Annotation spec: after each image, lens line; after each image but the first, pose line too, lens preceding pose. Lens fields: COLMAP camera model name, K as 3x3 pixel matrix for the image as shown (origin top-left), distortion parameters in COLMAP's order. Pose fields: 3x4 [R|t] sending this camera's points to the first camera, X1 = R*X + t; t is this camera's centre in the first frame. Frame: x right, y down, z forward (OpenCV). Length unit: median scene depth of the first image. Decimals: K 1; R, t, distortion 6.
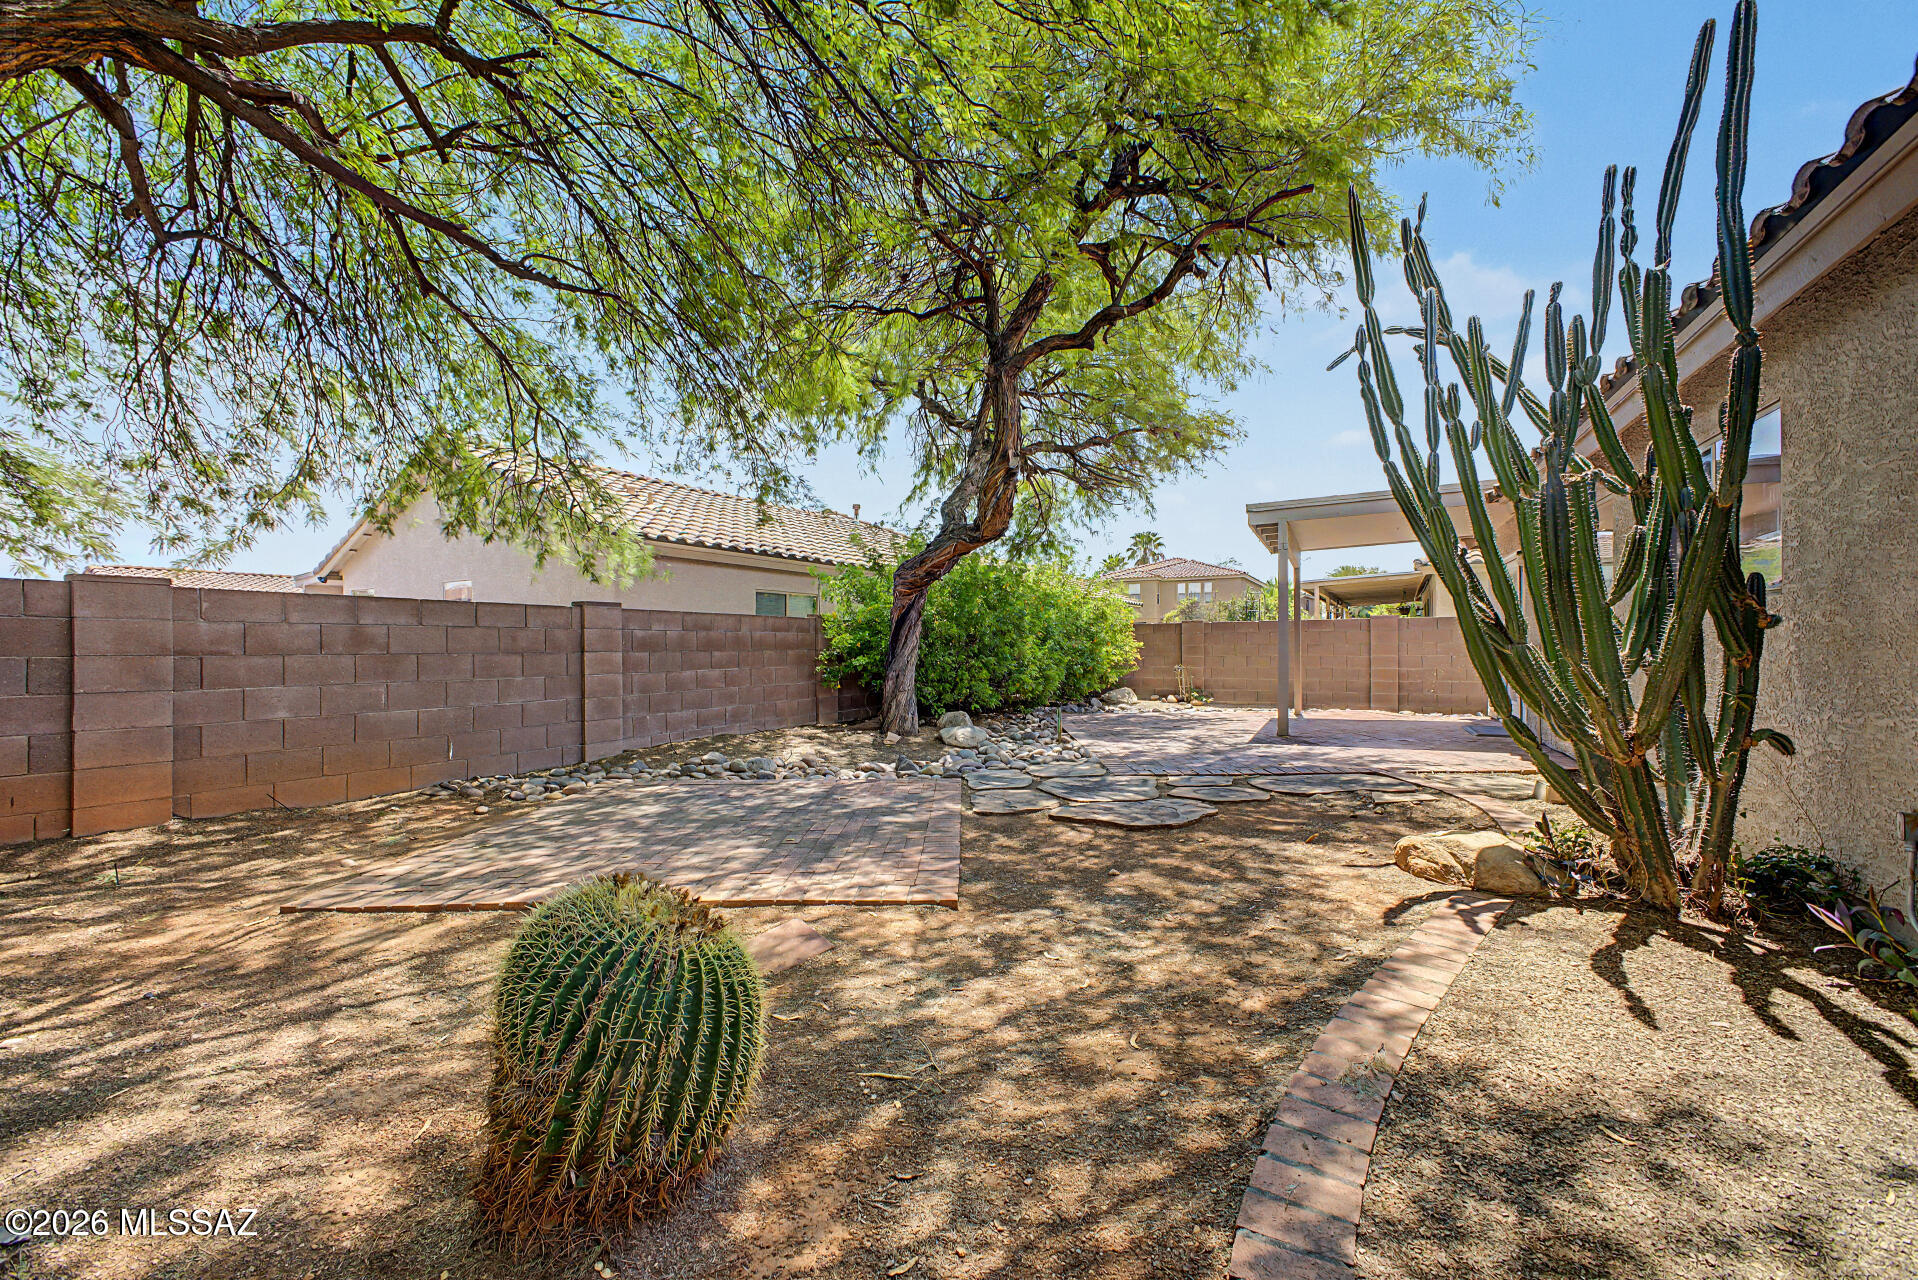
lens RADIAL K [[762.5, 0, 955.3], [0, 762.5, 645.9], [0, 0, 1]] dist [0.019841, -0.000151]
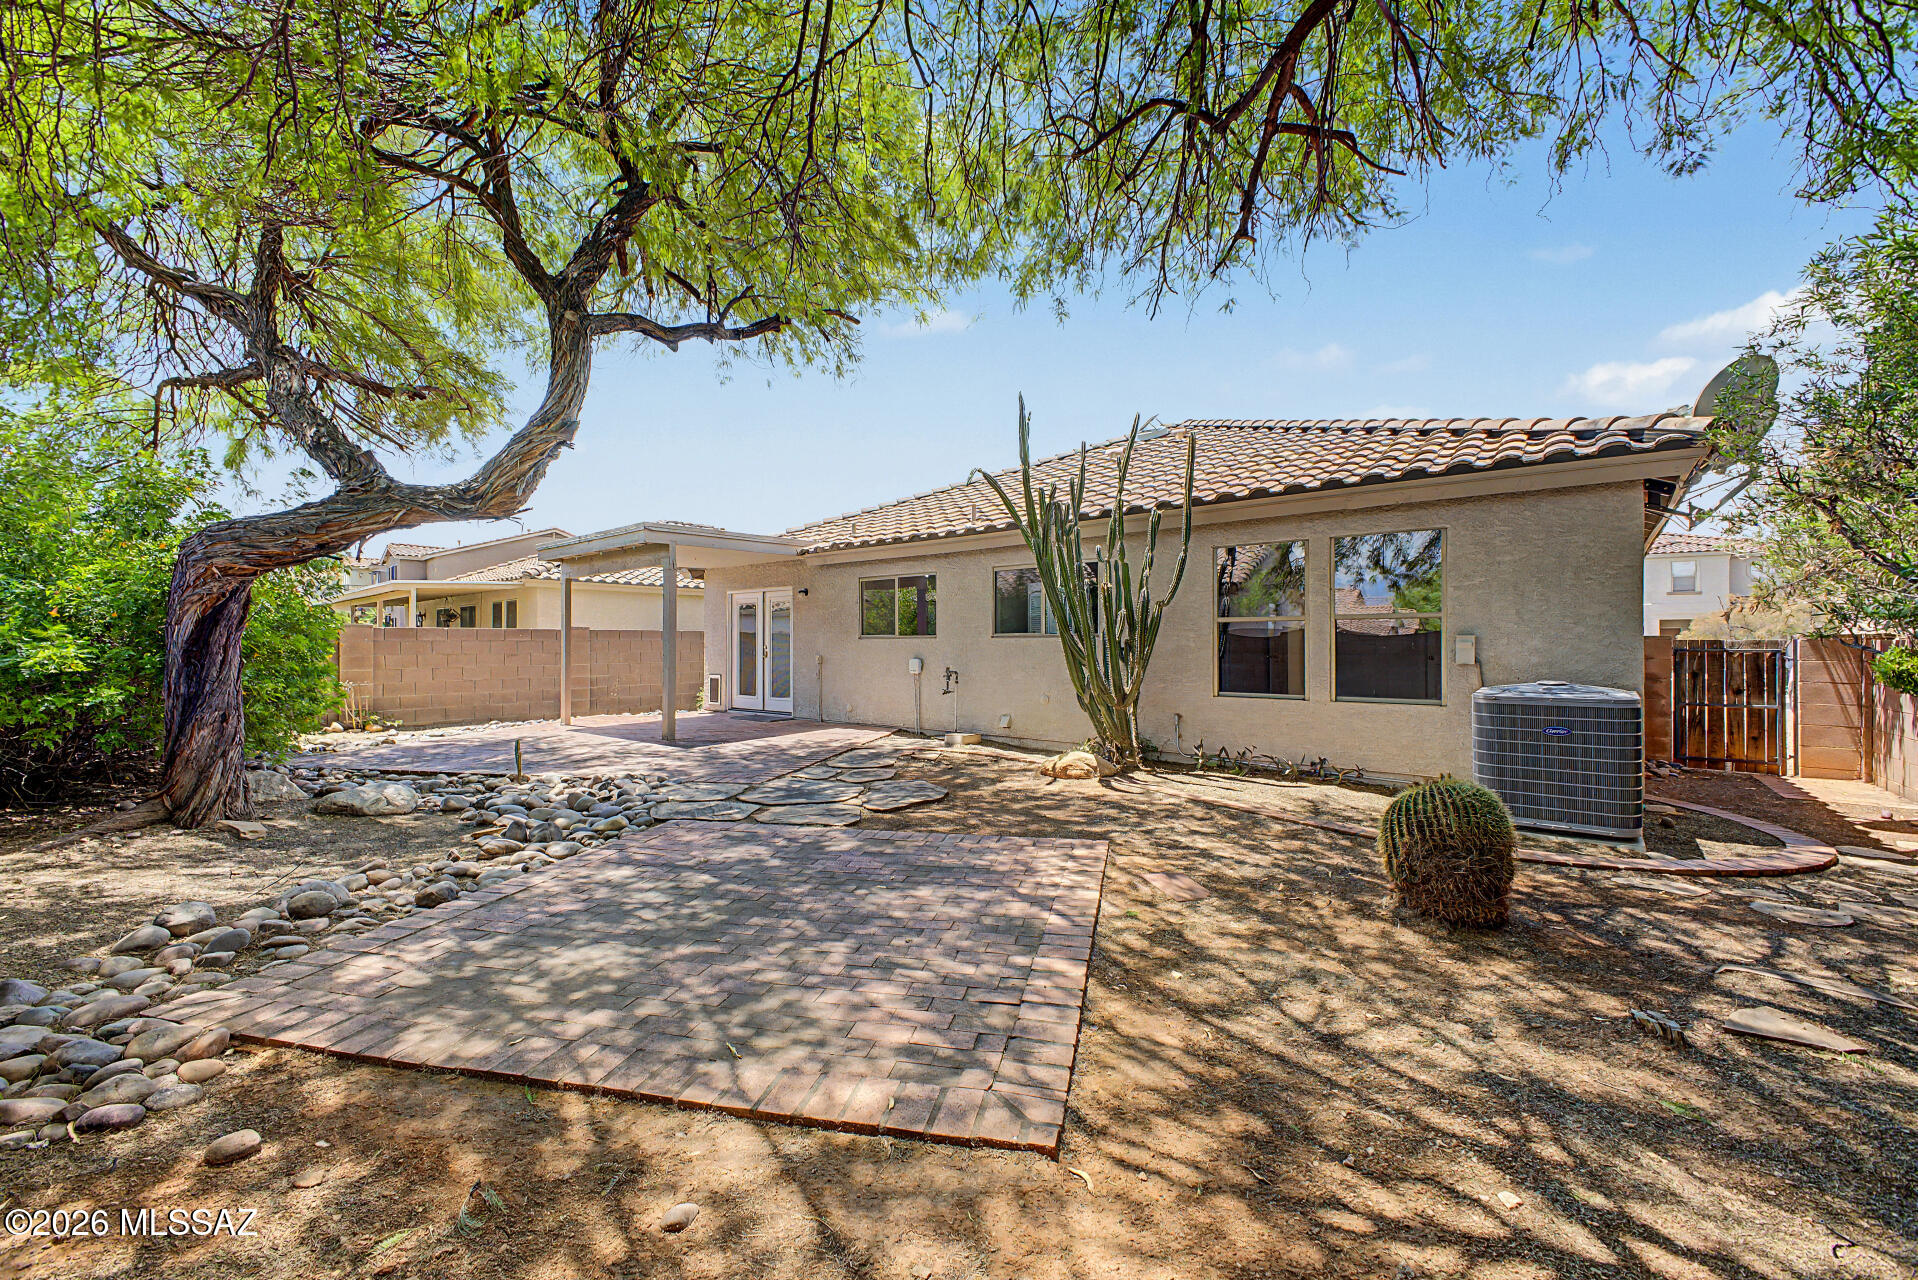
lens RADIAL K [[762.5, 0, 955.3], [0, 762.5, 645.9], [0, 0, 1]] dist [0.019841, -0.000151]
pose [[0.200708, 0.014890, 0.979538, -1.656970], [-0.005053, 0.999887, -0.014164, -0.019232], [-0.979638, -0.002107, 0.200760, 1.113658]]
